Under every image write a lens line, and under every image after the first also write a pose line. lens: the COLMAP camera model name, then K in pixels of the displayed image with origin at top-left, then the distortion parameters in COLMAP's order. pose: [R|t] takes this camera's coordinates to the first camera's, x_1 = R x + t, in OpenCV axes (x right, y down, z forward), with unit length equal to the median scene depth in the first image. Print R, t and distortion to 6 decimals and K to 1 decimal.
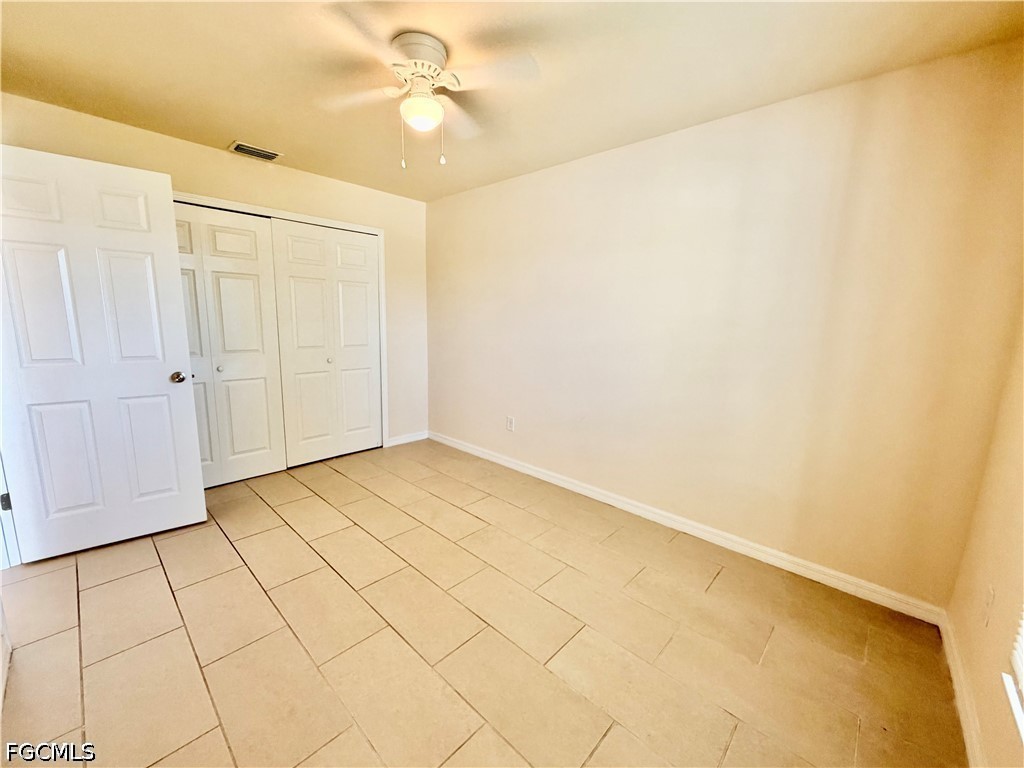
lens RADIAL K [[408.8, 0, 512.0], [0, 408.8, 386.5], [0, 0, 1]] dist [0.000959, 0.000114]
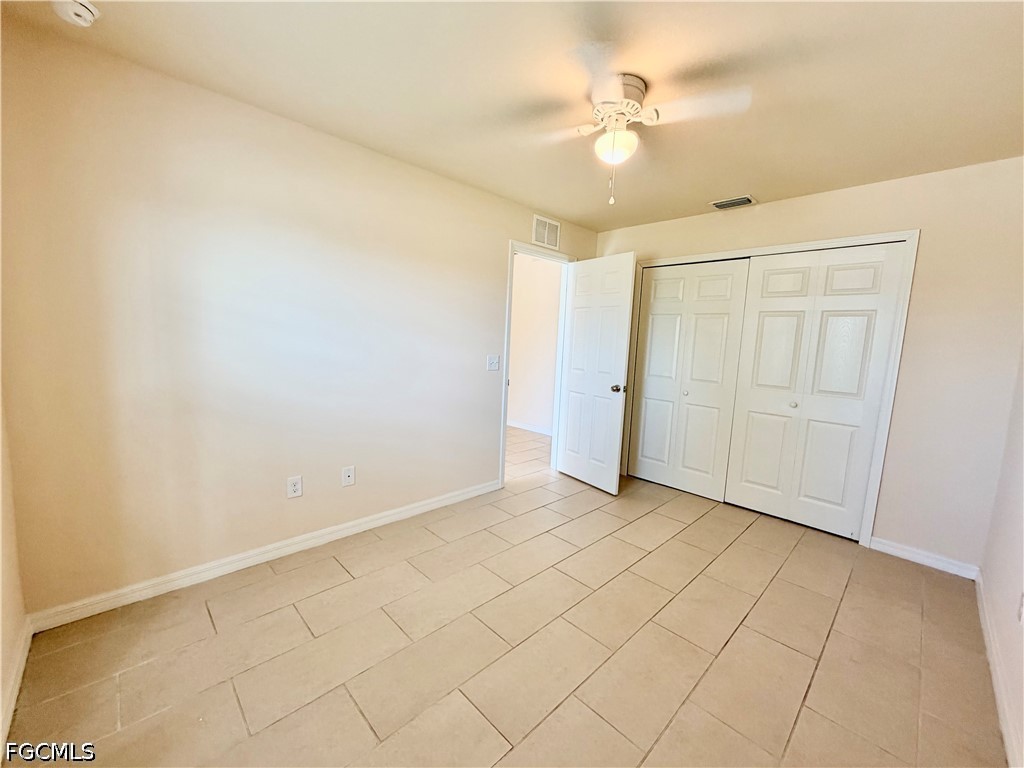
lens RADIAL K [[411.8, 0, 512.0], [0, 411.8, 384.0], [0, 0, 1]] dist [0.022341, 0.000041]
pose [[-0.043606, 0.087735, -0.995189, 0.509757], [-0.209250, 0.973240, 0.094969, -0.075663], [0.976889, 0.212385, -0.024080, 0.506081]]
